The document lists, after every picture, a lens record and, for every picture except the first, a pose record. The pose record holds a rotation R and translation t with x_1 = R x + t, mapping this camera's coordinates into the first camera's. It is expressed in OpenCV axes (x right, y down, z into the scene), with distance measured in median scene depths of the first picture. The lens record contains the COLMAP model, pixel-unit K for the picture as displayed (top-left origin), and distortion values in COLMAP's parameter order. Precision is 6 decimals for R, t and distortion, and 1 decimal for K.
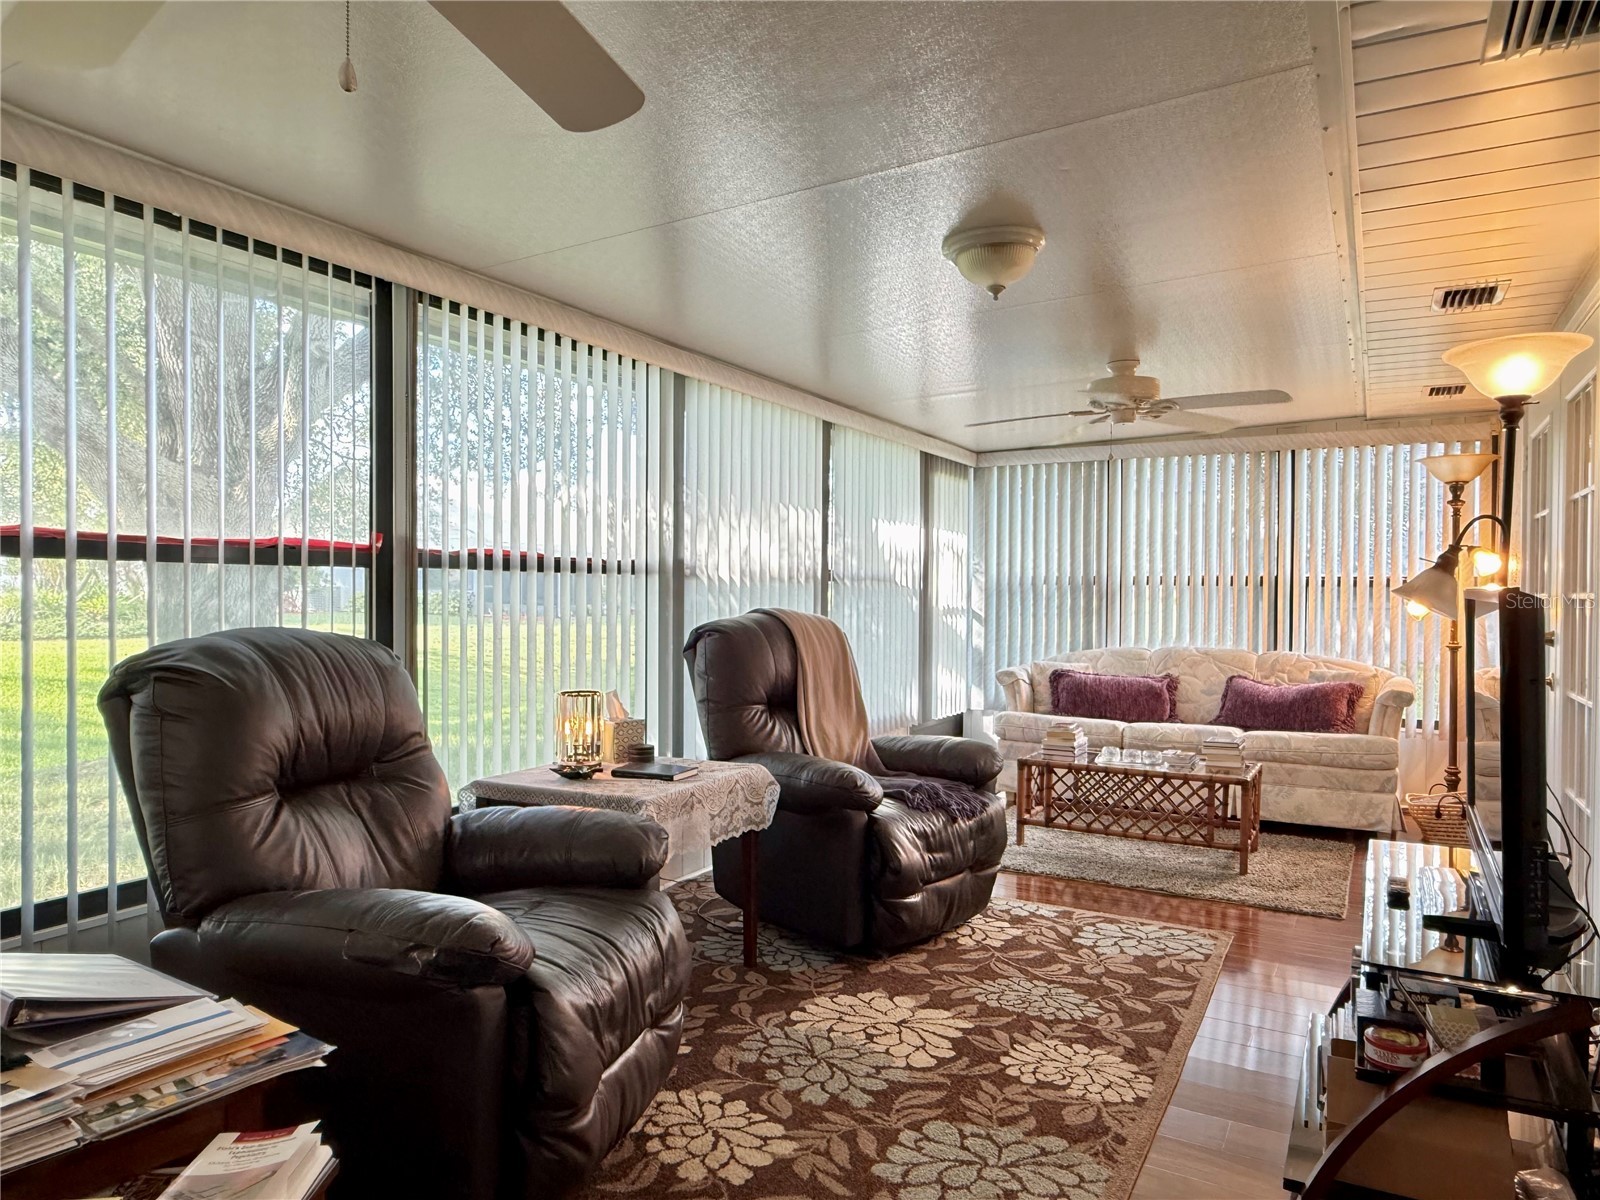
lens RADIAL K [[1047.3, 0, 800.0], [0, 1047.3, 600.0], [0, 0, 1]] dist [-0.036546, 0.000750]
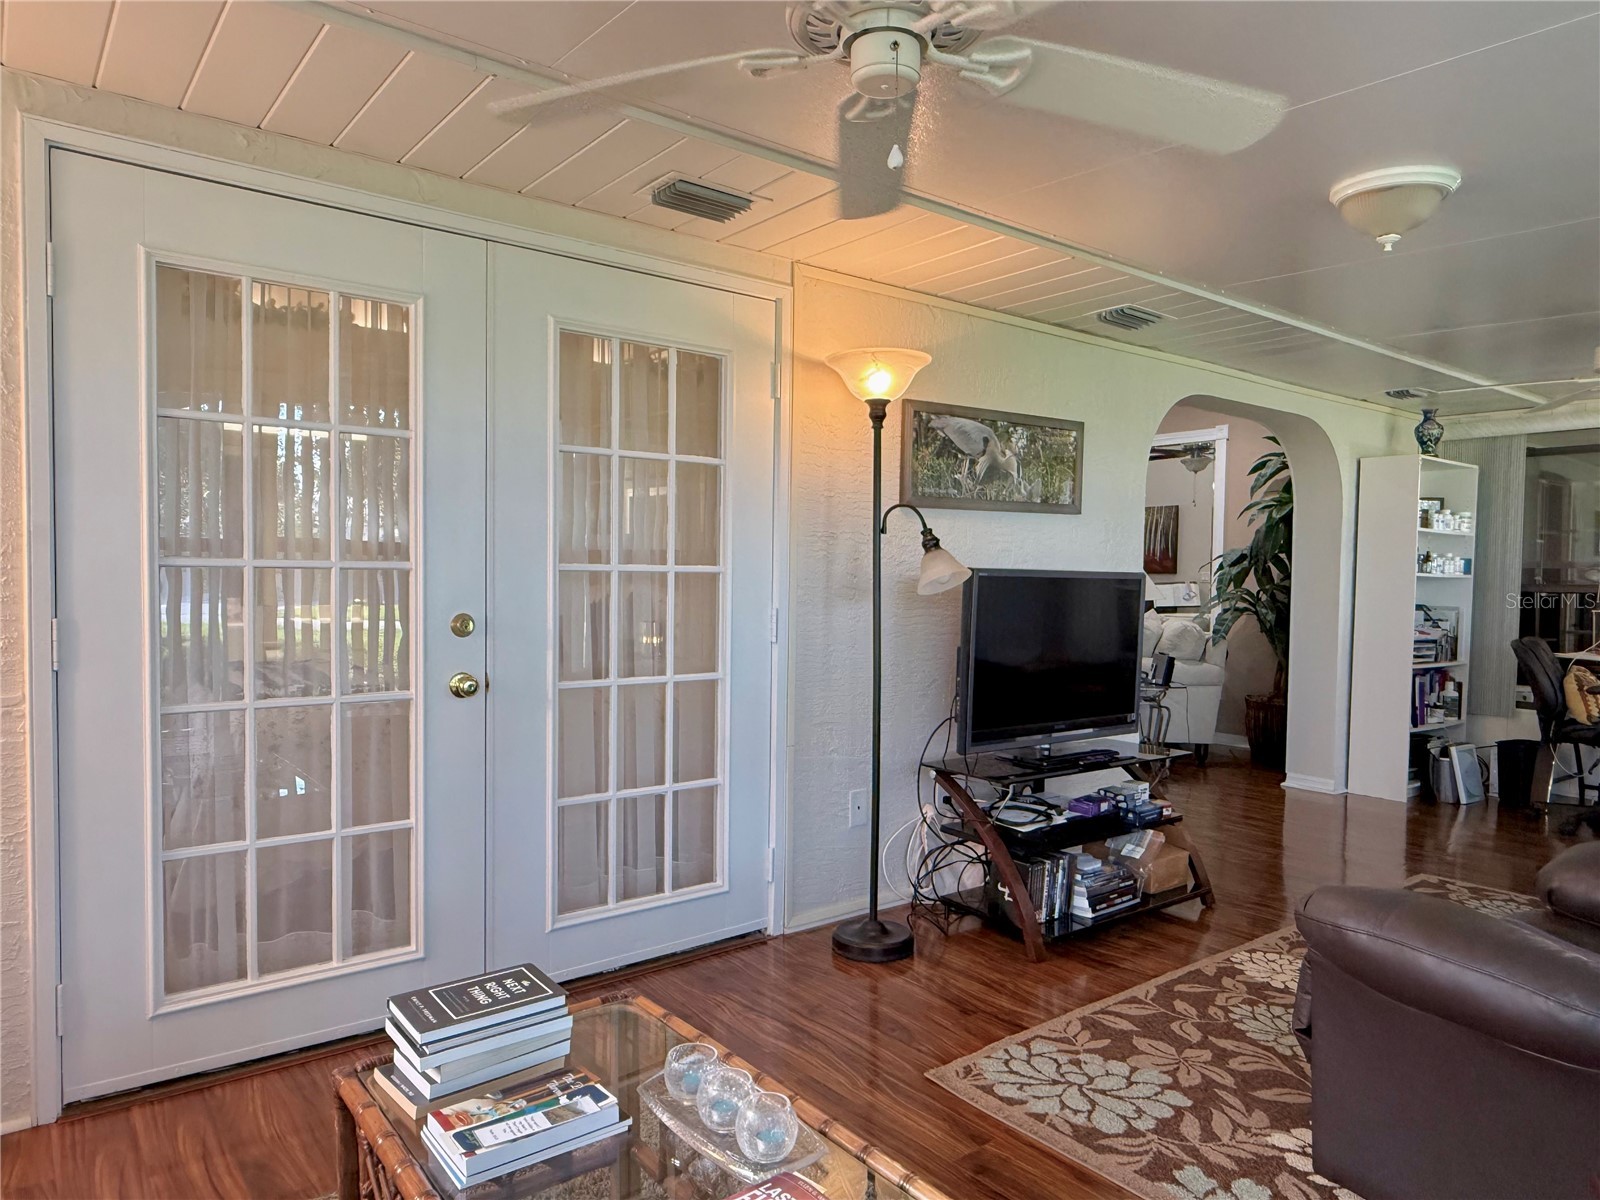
lens RADIAL K [[1047.3, 0, 800.0], [0, 1047.3, 600.0], [0, 0, 1]] dist [-0.036546, 0.000750]
pose [[-0.921126, -0.023348, 0.388564, 0.253353], [-0.010519, 0.999328, 0.035112, -0.006949], [-0.389122, 0.028256, -0.920753, 1.738383]]
